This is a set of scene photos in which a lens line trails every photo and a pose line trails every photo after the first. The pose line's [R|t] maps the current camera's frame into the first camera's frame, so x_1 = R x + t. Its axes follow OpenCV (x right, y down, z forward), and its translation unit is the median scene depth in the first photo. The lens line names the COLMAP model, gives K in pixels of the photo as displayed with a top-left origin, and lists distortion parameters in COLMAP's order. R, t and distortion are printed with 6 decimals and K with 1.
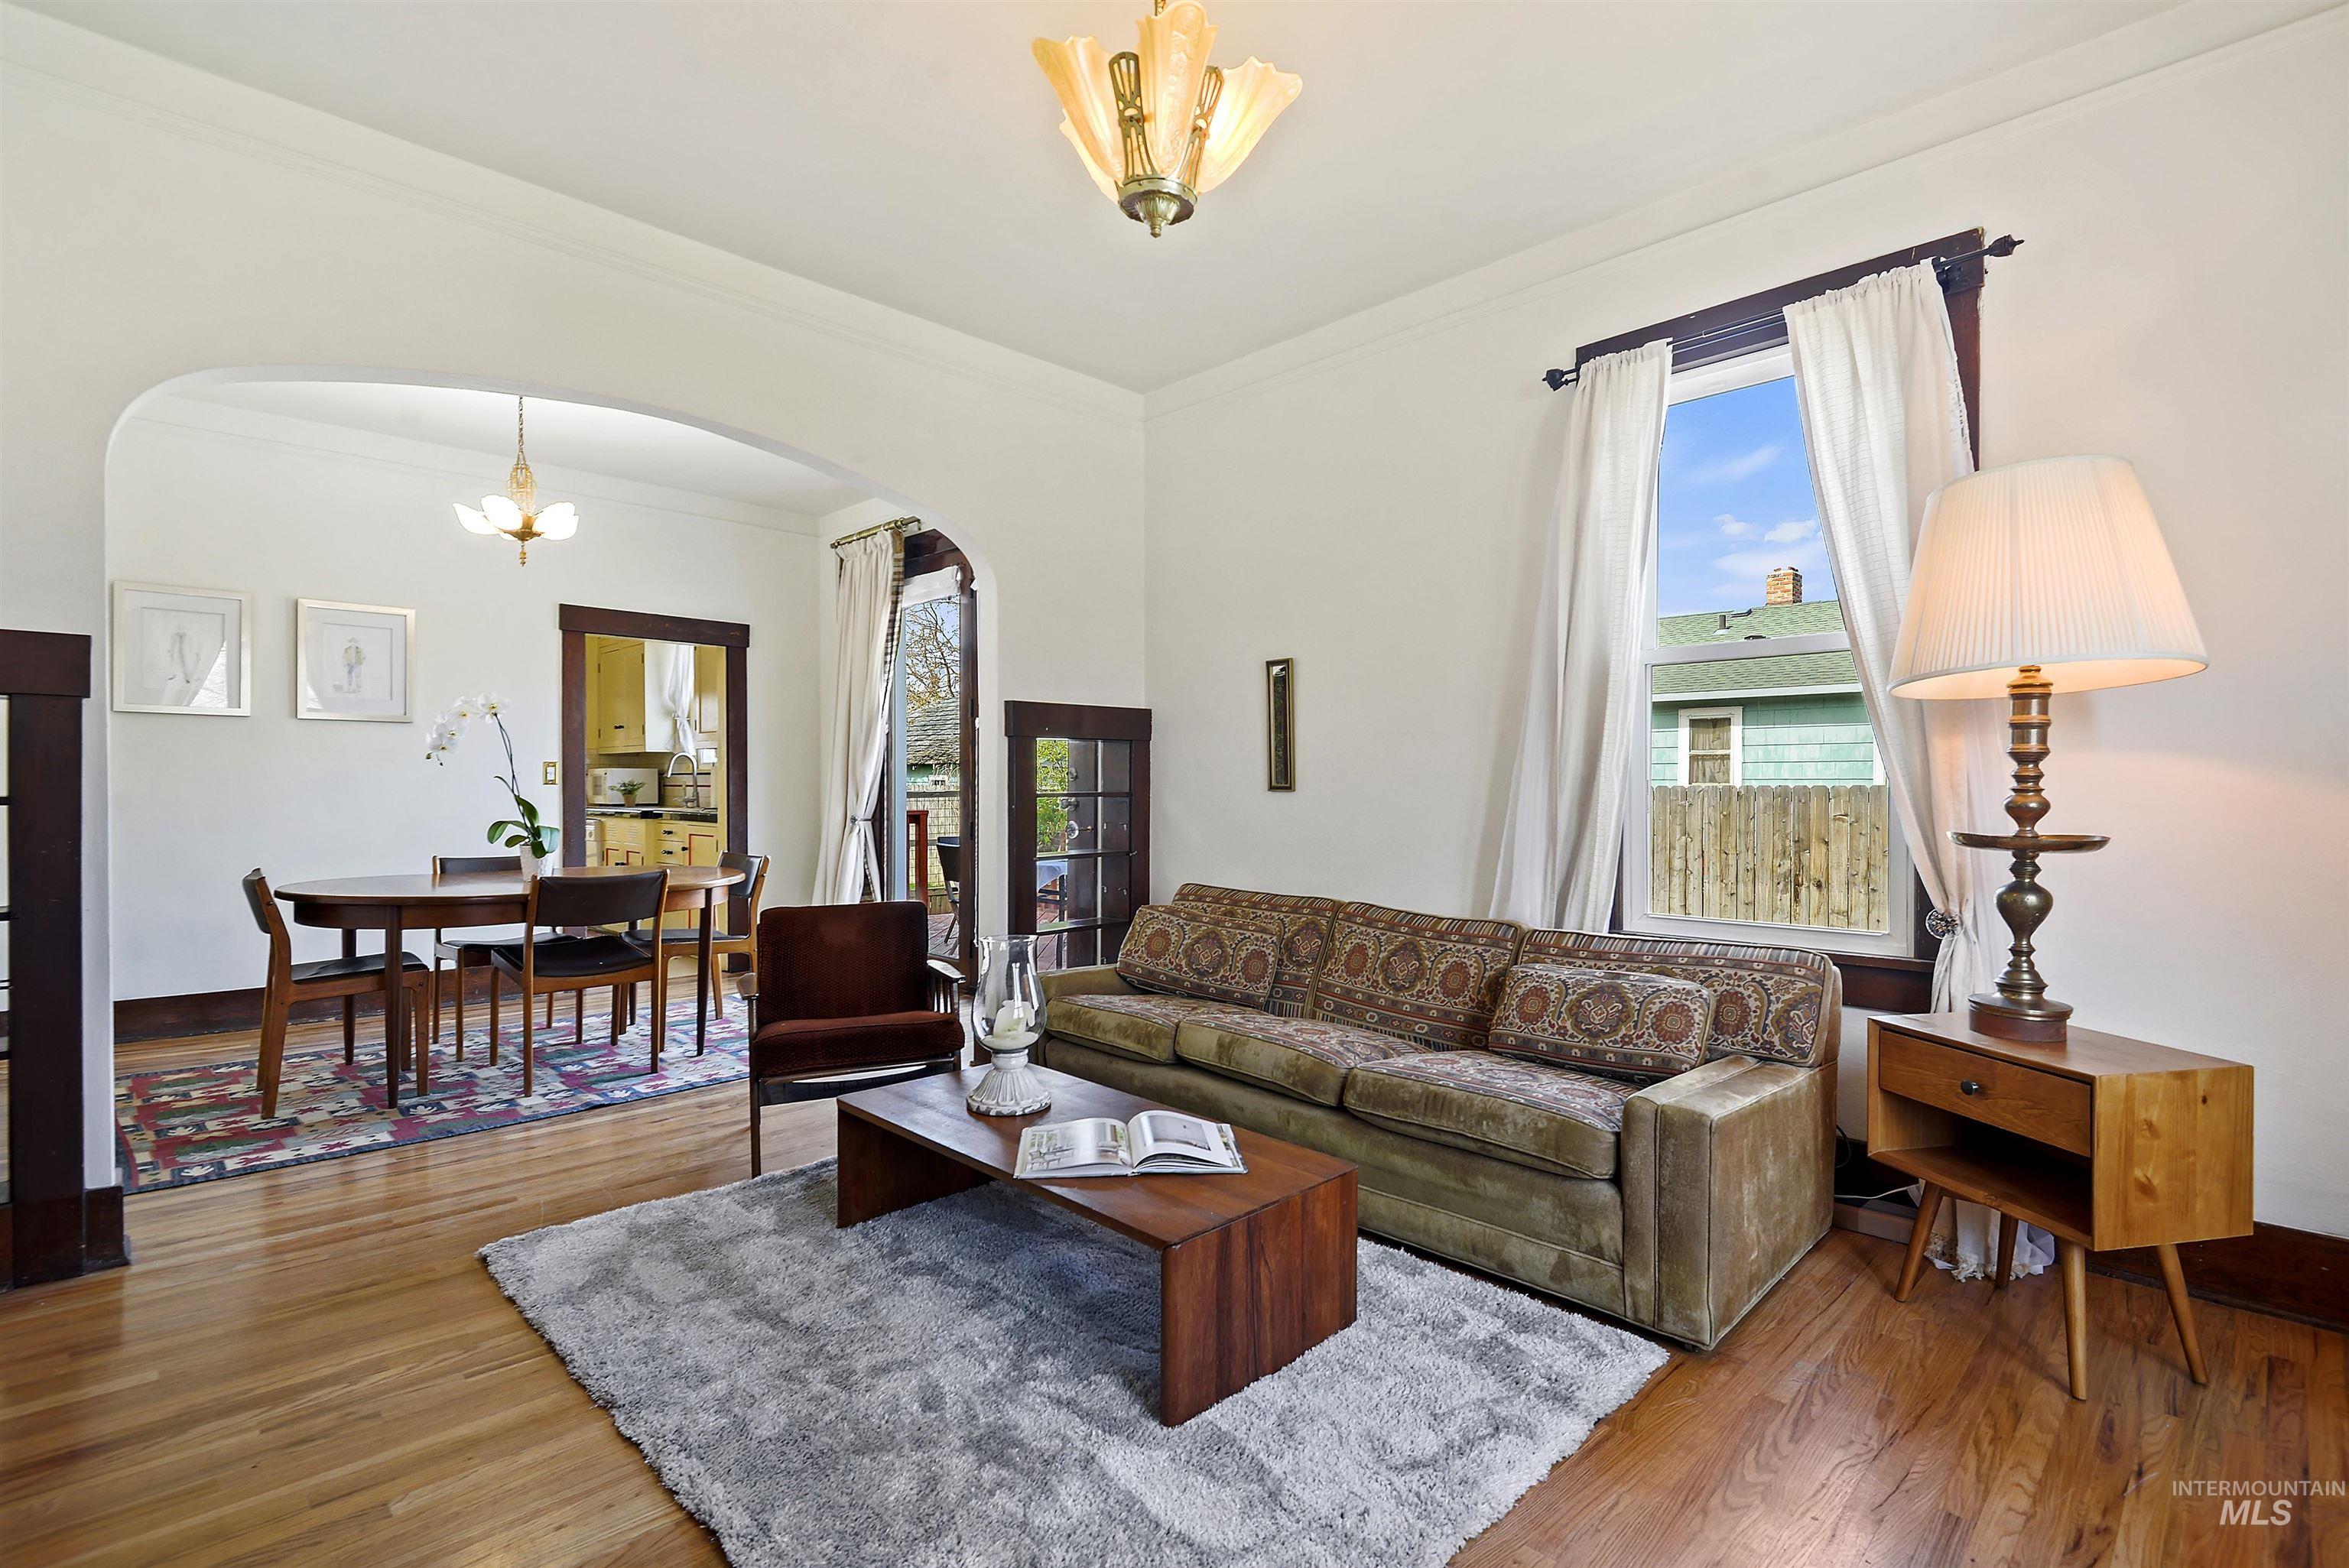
lens RADIAL K [[1057.4, 0, 1174.5], [0, 1057.4, 784.0], [0, 0, 1]] dist [0.000376, 0.000048]
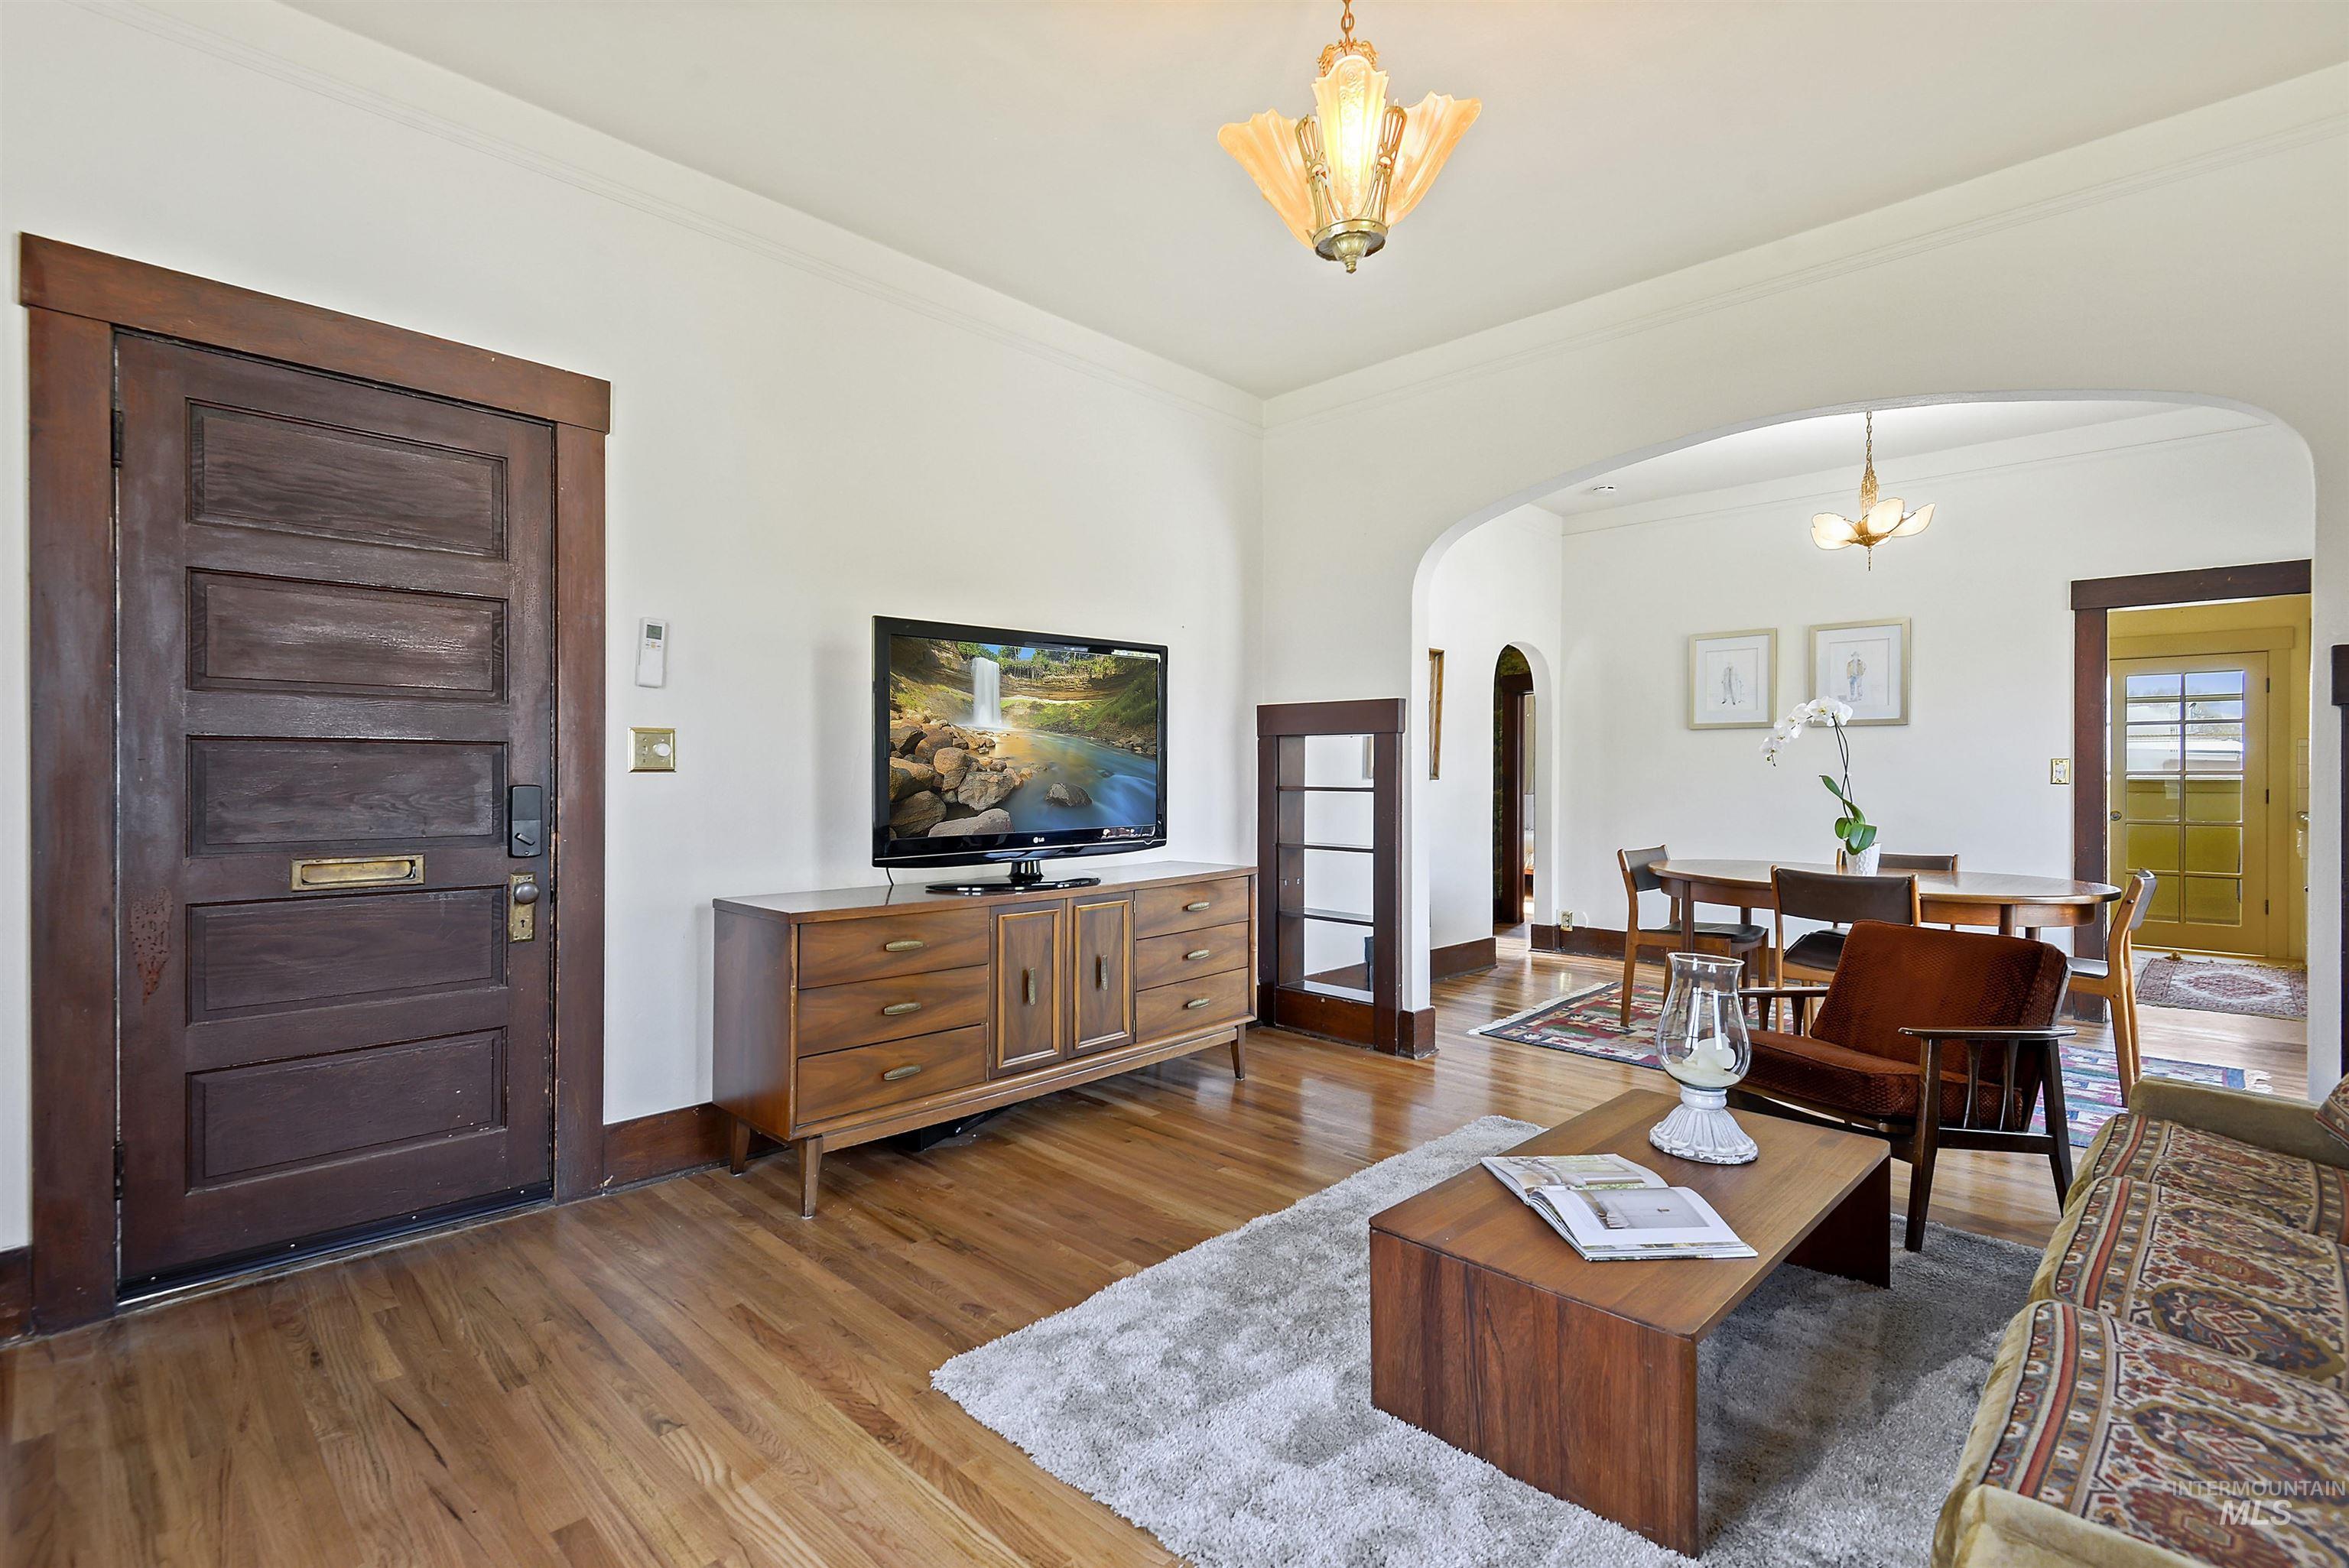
lens RADIAL K [[1087.8, 0, 1174.5], [0, 1087.8, 784.0], [0, 0, 1]] dist [0.000530, 0.000059]
pose [[-0.000007, 0.013170, -0.999913, 0.474667], [-0.009223, 0.999871, 0.013169, -0.007844], [0.999957, 0.009222, 0.000115, 0.353114]]
